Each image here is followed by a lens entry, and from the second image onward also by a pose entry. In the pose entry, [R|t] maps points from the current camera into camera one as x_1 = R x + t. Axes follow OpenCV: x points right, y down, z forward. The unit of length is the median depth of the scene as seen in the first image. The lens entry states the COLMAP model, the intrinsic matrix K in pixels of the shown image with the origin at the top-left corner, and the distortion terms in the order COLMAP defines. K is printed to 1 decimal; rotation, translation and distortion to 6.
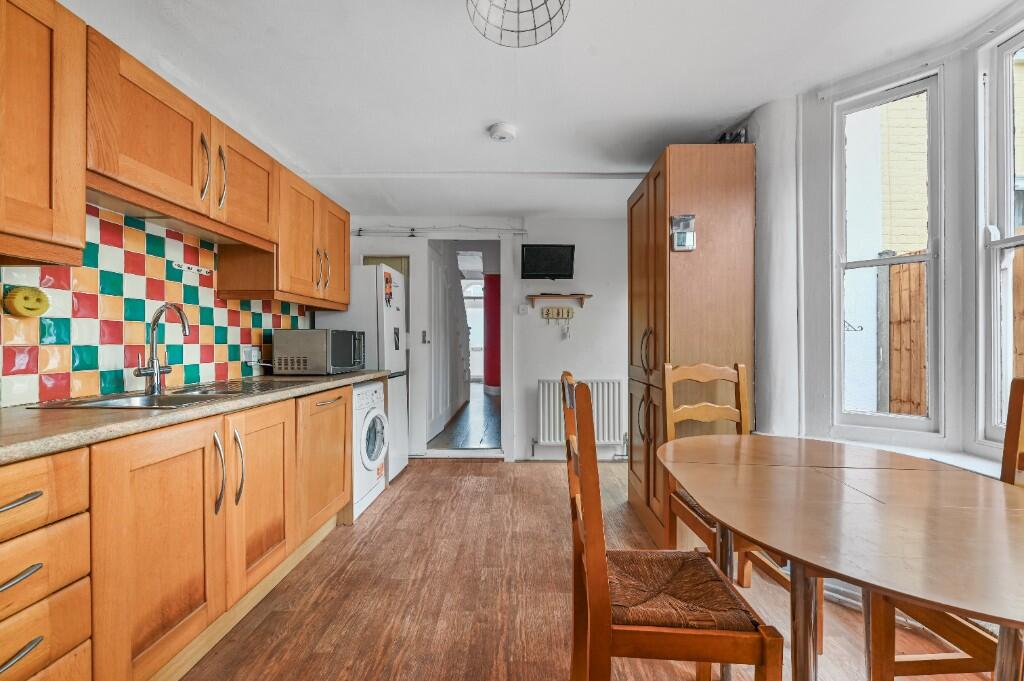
lens RADIAL K [[413.6, 0, 512.0], [0, 413.6, 340.5], [0, 0, 1]] dist [-0.010151, 0.002617]
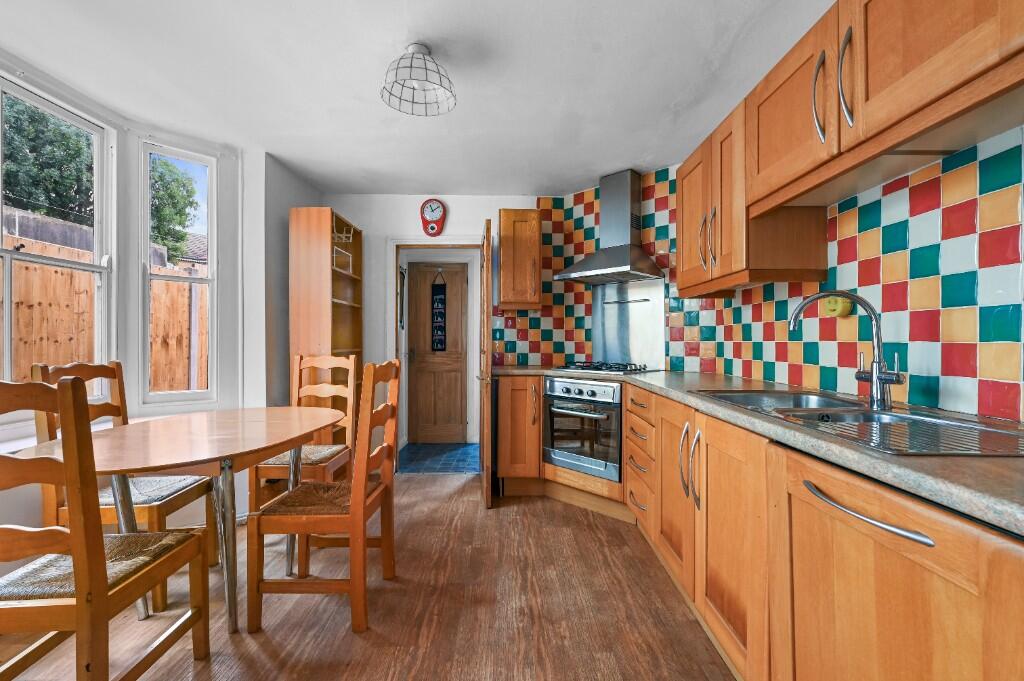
lens RADIAL K [[413.6, 0, 512.0], [0, 413.6, 340.5], [0, 0, 1]] dist [-0.010151, 0.002617]
pose [[-0.999470, -0.003315, -0.032398, -0.107854], [-0.003547, 0.999968, 0.007104, 0.000270], [0.032373, 0.007216, -0.999450, 1.022988]]
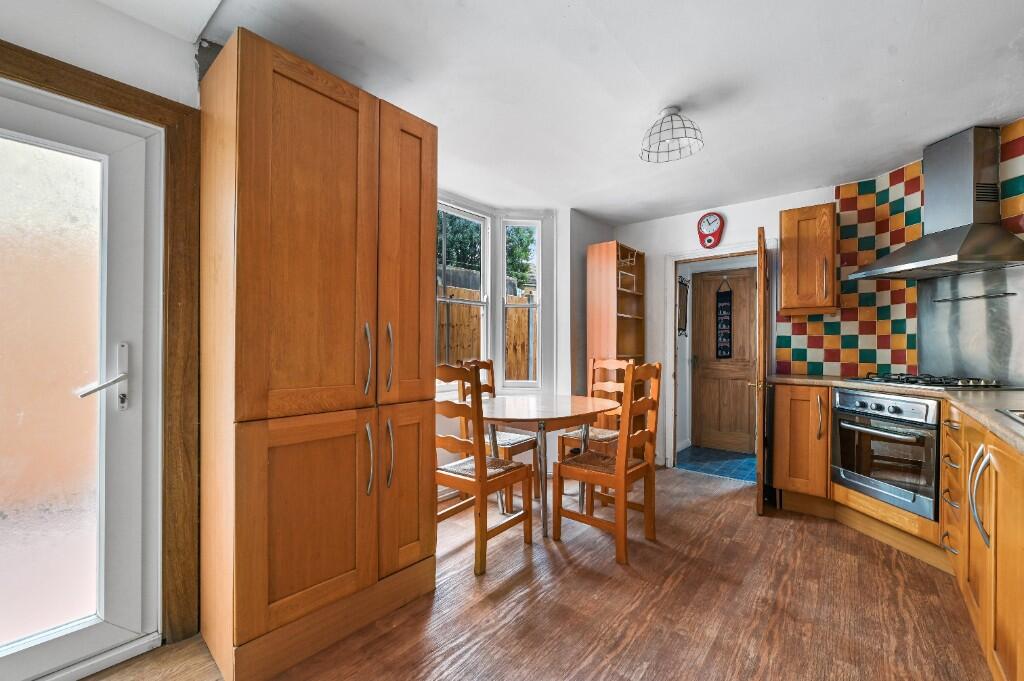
lens RADIAL K [[413.6, 0, 512.0], [0, 413.6, 340.5], [0, 0, 1]] dist [-0.010151, 0.002617]
pose [[-0.777829, 0.004181, 0.628462, -0.238013], [-0.001719, 0.999960, -0.008779, 0.000066], [-0.628474, -0.007909, -0.777791, 1.172732]]
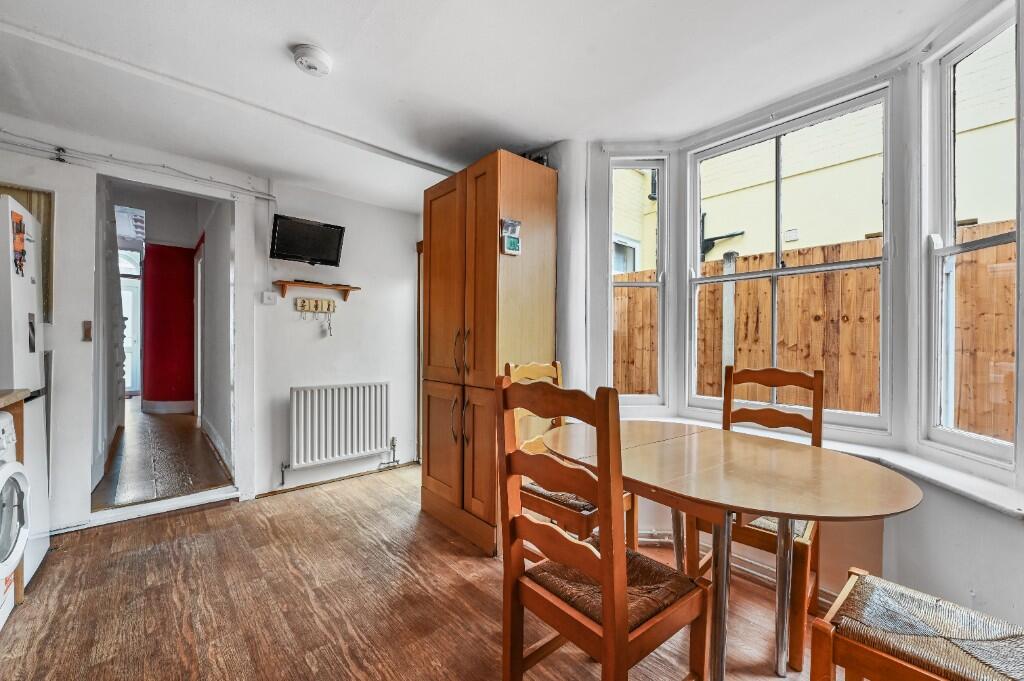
lens RADIAL K [[413.6, 0, 512.0], [0, 413.6, 340.5], [0, 0, 1]] dist [-0.010151, 0.002617]
pose [[0.736592, 0.006200, 0.676309, -0.207228], [-0.009011, 0.999959, 0.000647, -0.000757], [-0.676277, -0.006571, 0.736618, 0.163977]]
